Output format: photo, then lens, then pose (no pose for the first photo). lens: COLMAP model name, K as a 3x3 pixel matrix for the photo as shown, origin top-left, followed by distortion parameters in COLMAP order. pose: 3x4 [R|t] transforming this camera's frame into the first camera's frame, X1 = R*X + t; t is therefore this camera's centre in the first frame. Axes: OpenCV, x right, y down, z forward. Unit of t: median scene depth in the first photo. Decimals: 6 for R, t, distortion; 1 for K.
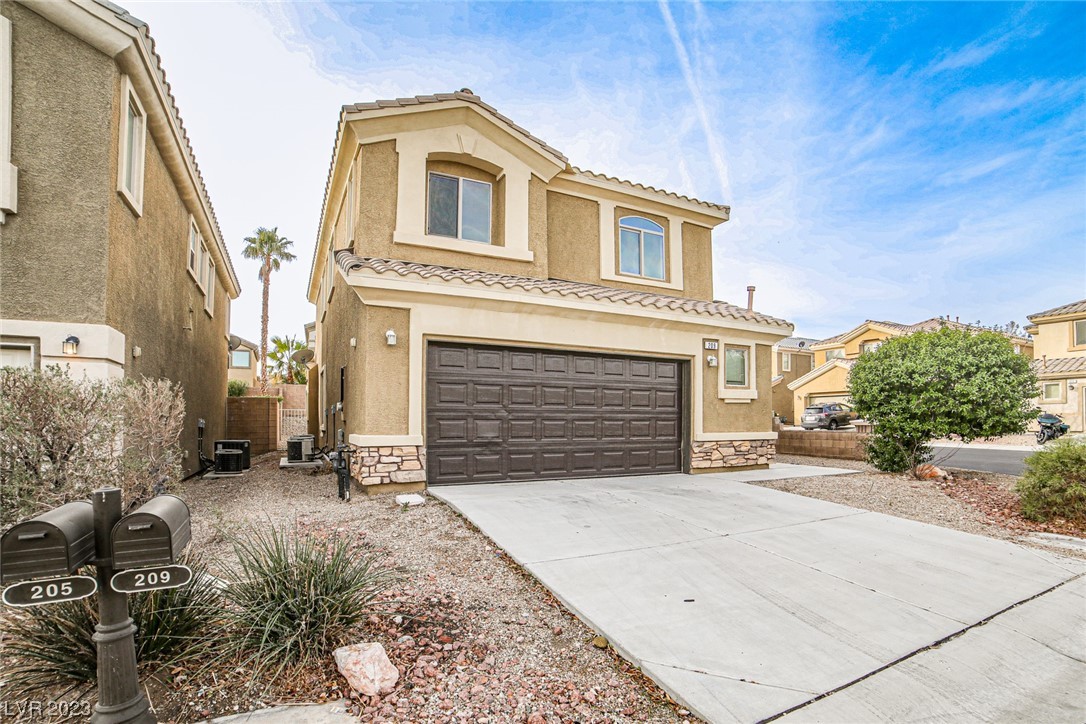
lens RADIAL K [[462.1, 0, 545.3], [0, 462.1, 393.4], [0, 0, 1]] dist [-0.084974, 0.022859]
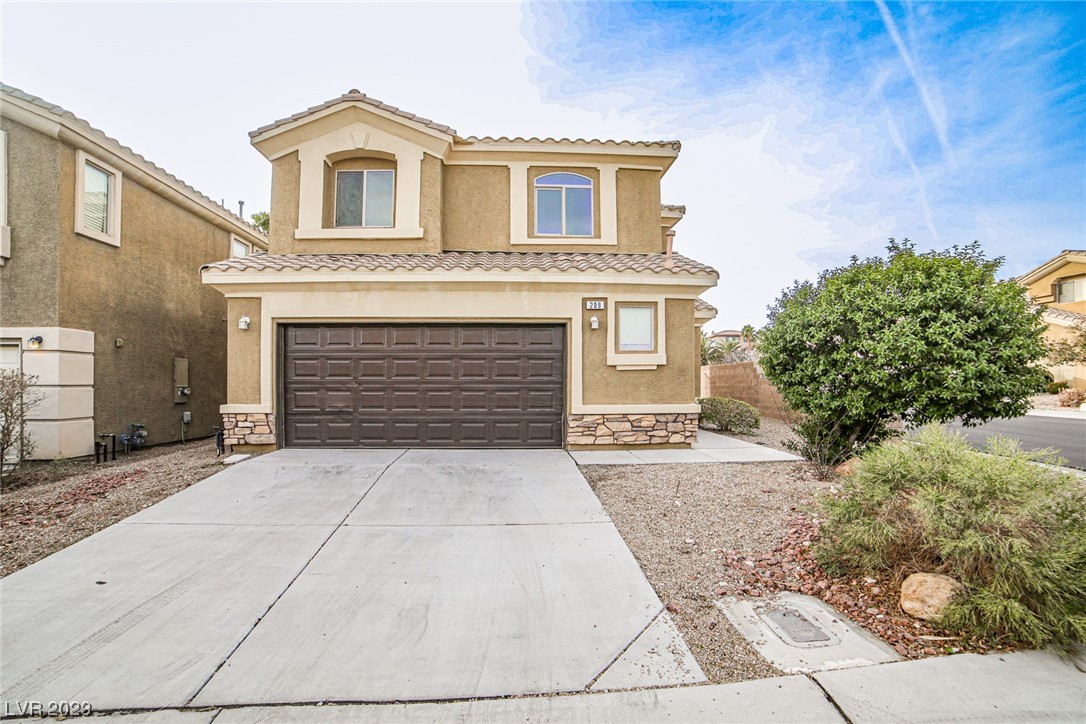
lens RADIAL K [[430.5, 0, 543.0], [0, 430.5, 362.0], [0, 0, 1]] dist [-0.081775, 0.021456]
pose [[0.932262, -0.022606, -0.361076, 0.617476], [0.026612, 0.999627, 0.006125, -0.004056], [0.360803, -0.015319, 0.932516, 0.210984]]
